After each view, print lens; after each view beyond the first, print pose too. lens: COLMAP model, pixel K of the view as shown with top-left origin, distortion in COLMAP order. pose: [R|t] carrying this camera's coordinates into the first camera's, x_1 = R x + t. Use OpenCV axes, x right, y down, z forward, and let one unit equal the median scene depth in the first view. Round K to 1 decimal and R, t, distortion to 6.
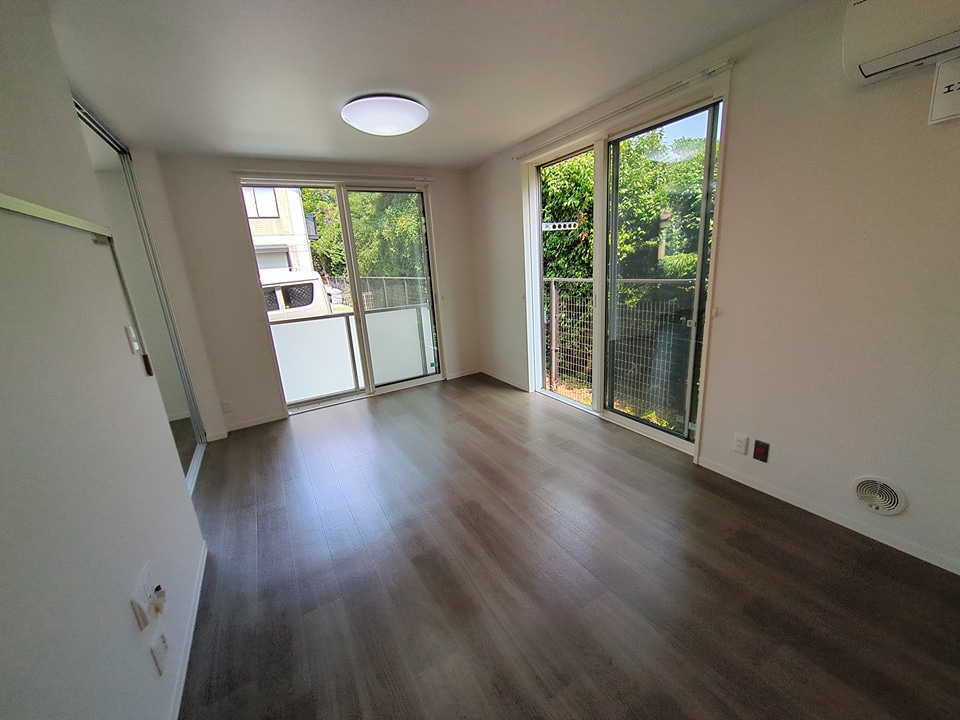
lens RADIAL K [[378.4, 0, 473.6], [0, 378.4, 354.0], [0, 0, 1]] dist [0.001219, -0.000306]
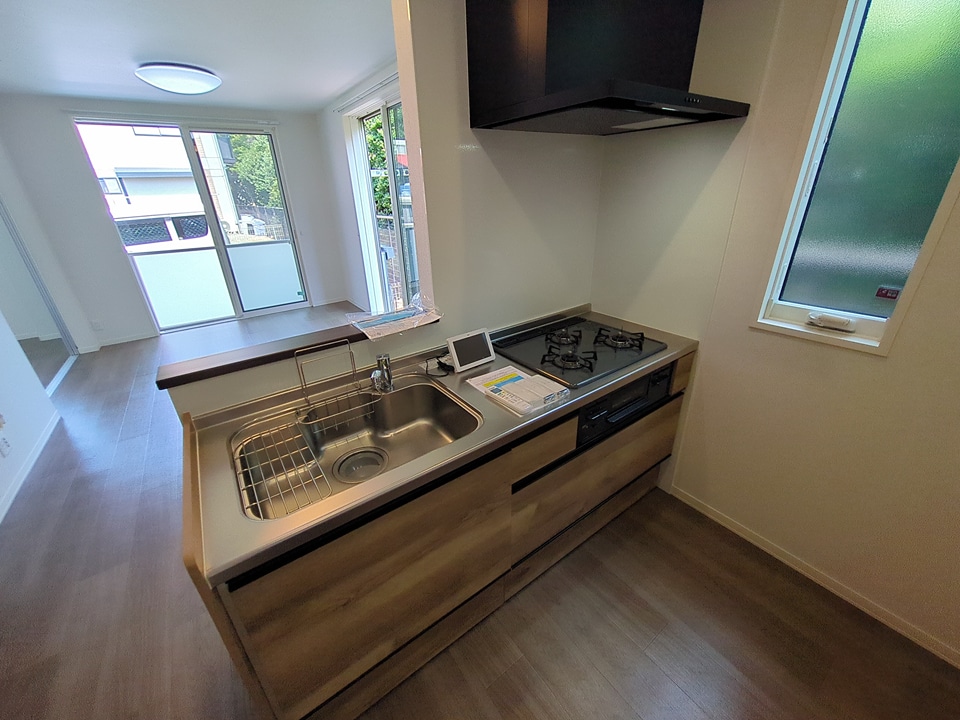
lens RADIAL K [[378.4, 0, 485.8], [0, 378.4, 357.4], [0, 0, 1]] dist [0.001219, -0.000306]
pose [[0.993886, -0.012733, 0.109671, 0.389642], [-0.006412, 0.984994, 0.172470, 0.021275], [-0.110221, -0.172118, 0.978890, -0.286107]]
